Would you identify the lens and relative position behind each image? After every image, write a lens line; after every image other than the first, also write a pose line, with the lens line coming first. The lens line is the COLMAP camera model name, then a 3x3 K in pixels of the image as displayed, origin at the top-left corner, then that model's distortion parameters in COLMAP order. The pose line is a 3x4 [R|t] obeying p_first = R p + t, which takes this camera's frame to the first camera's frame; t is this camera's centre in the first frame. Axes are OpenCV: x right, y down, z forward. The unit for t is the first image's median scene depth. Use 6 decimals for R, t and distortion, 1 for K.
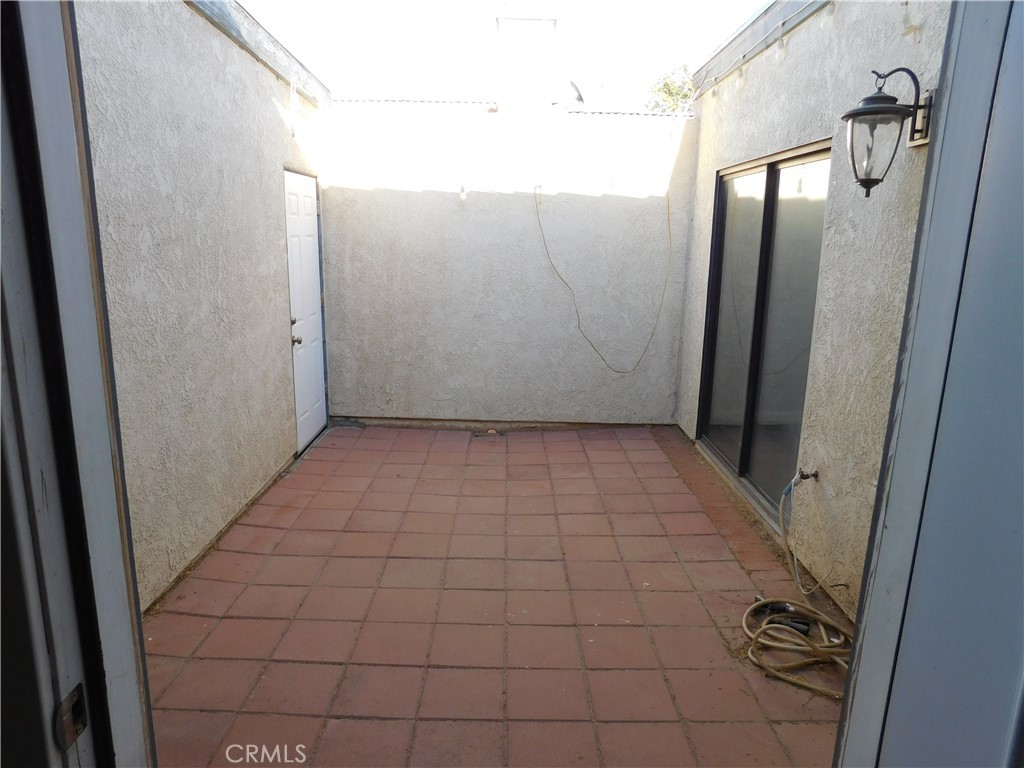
lens RADIAL K [[680.5, 0, 511.0], [0, 680.5, 385.1], [0, 0, 1]] dist [-0.051270, 0.051464]
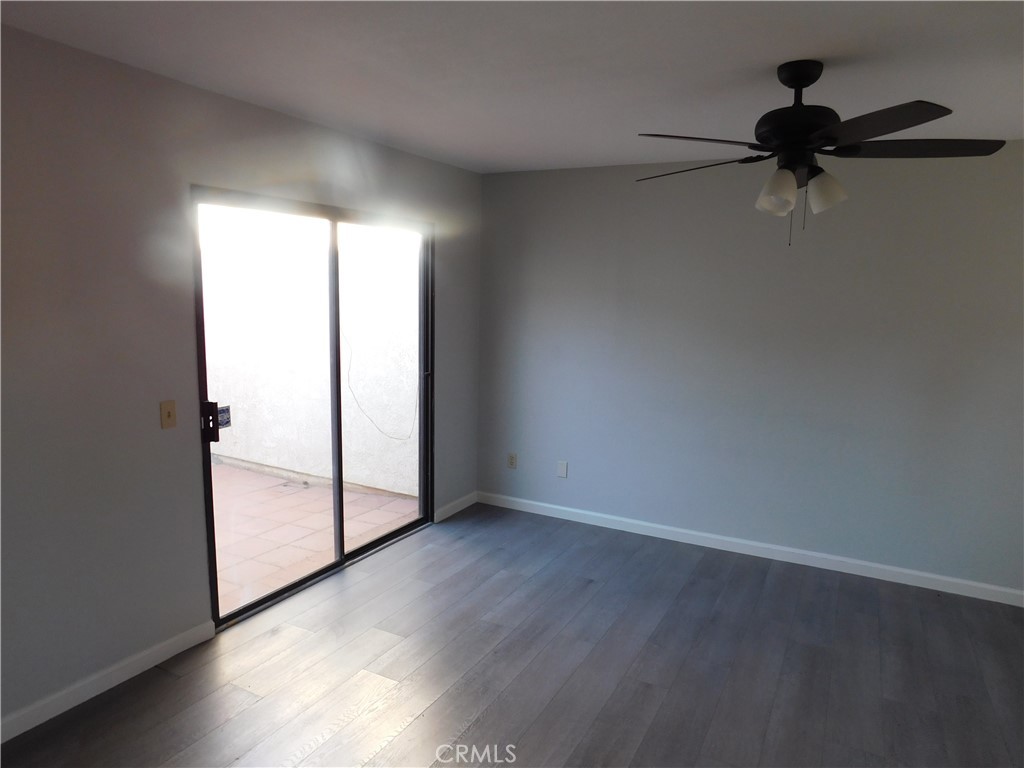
lens RADIAL K [[680.5, 0, 510.7], [0, 680.5, 381.8], [0, 0, 1]] dist [-0.051270, 0.051464]
pose [[0.875076, 0.062400, -0.479947, 0.734000], [-0.114795, 0.990116, -0.080573, -0.038388], [0.470175, 0.125603, 0.873590, 0.235181]]
